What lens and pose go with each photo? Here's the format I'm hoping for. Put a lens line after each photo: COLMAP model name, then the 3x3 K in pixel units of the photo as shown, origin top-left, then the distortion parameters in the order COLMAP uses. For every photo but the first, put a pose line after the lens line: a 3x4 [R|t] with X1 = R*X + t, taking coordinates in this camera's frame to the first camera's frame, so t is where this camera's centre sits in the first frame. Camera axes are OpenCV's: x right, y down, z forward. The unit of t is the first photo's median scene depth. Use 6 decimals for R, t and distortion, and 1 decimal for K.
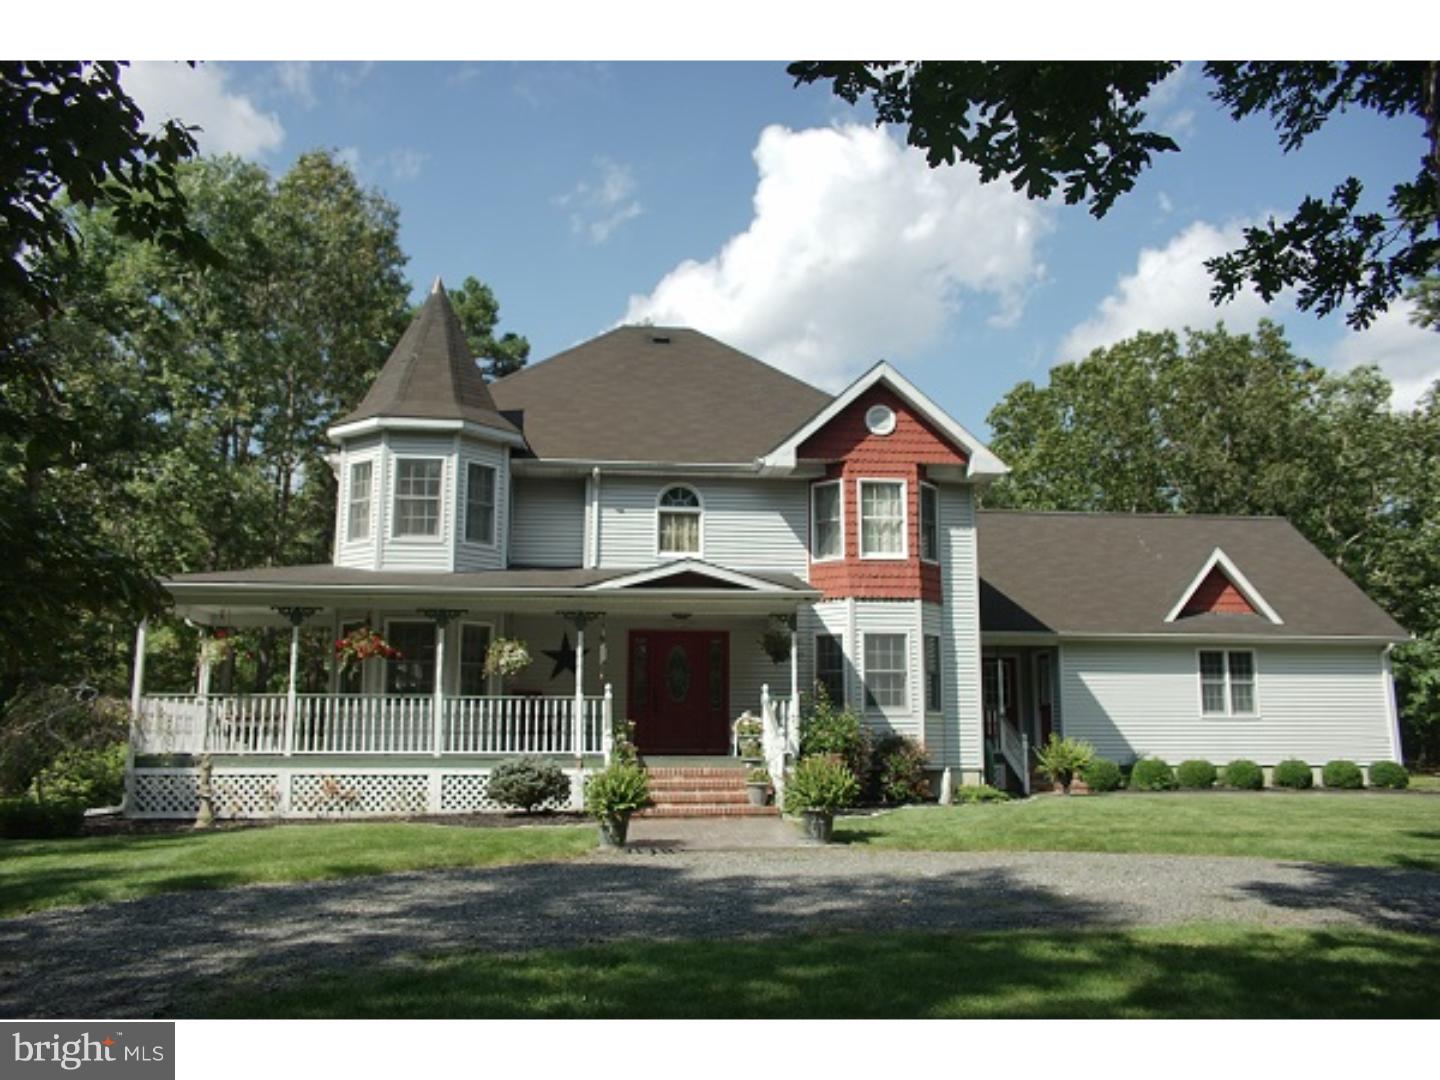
lens RADIAL K [[1169.8, 0, 716.7], [0, 1169.8, 531.9], [0, 0, 1]] dist [-0.084260, 0.147088]
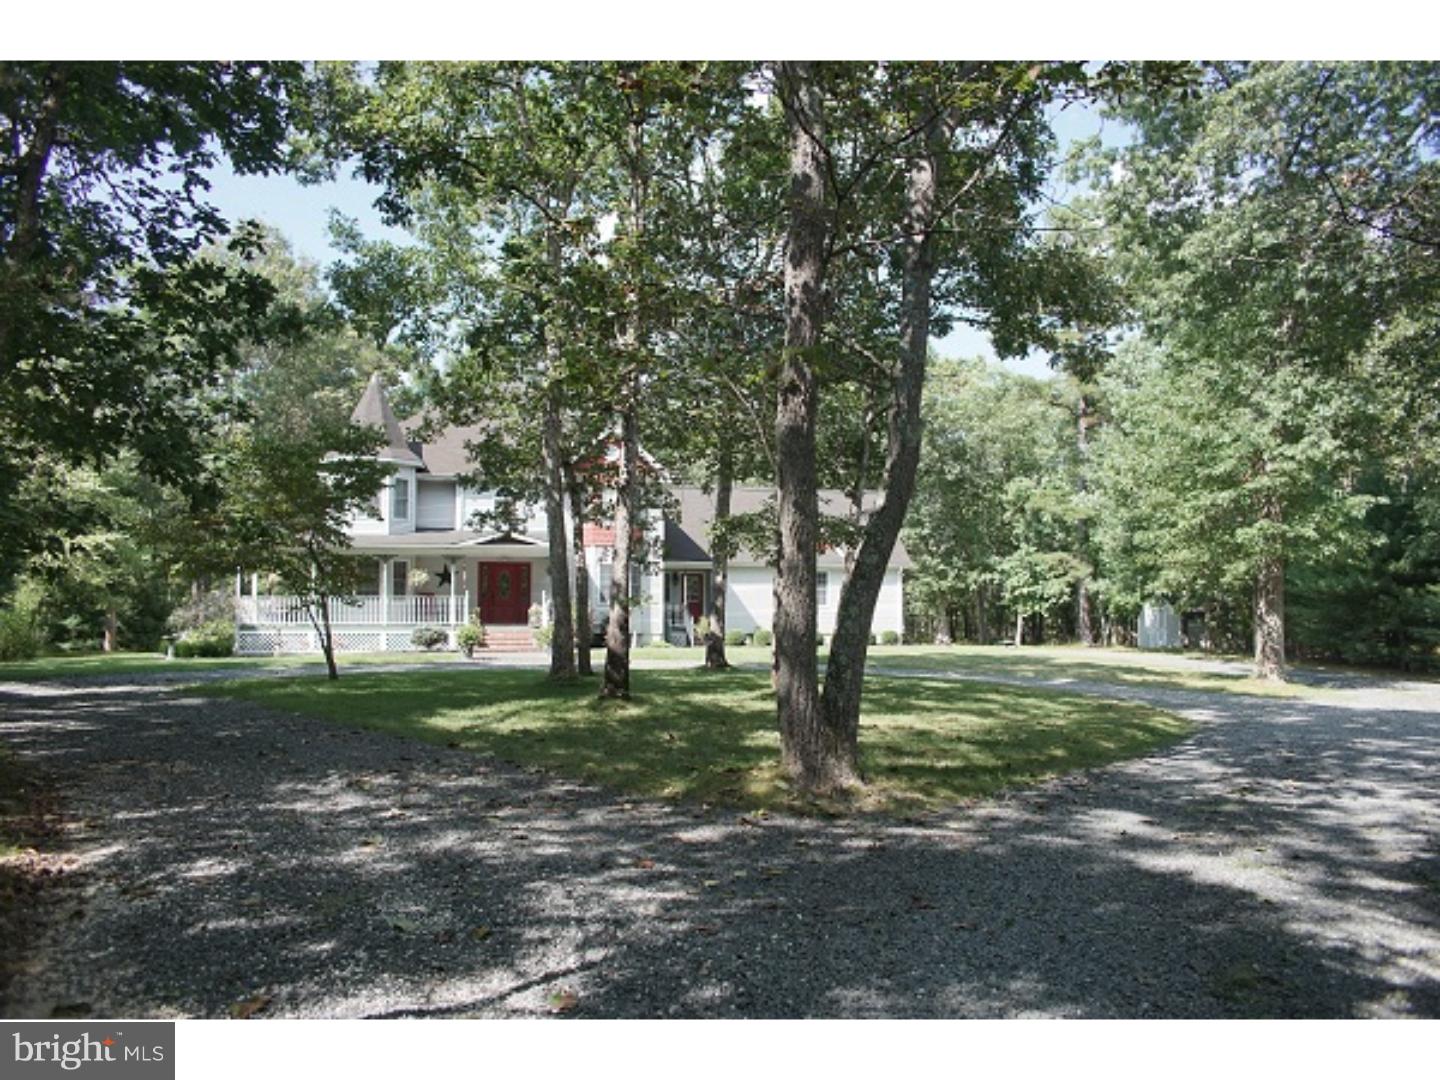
lens RADIAL K [[1169.8, 0, 726.8], [0, 1169.8, 538.6], [0, 0, 1]] dist [-0.084260, 0.147088]
pose [[0.993377, 0.005970, 0.114743, 0.108887], [-0.017252, 0.995077, 0.097591, -0.146549], [-0.113595, -0.098924, 0.988590, -0.933262]]
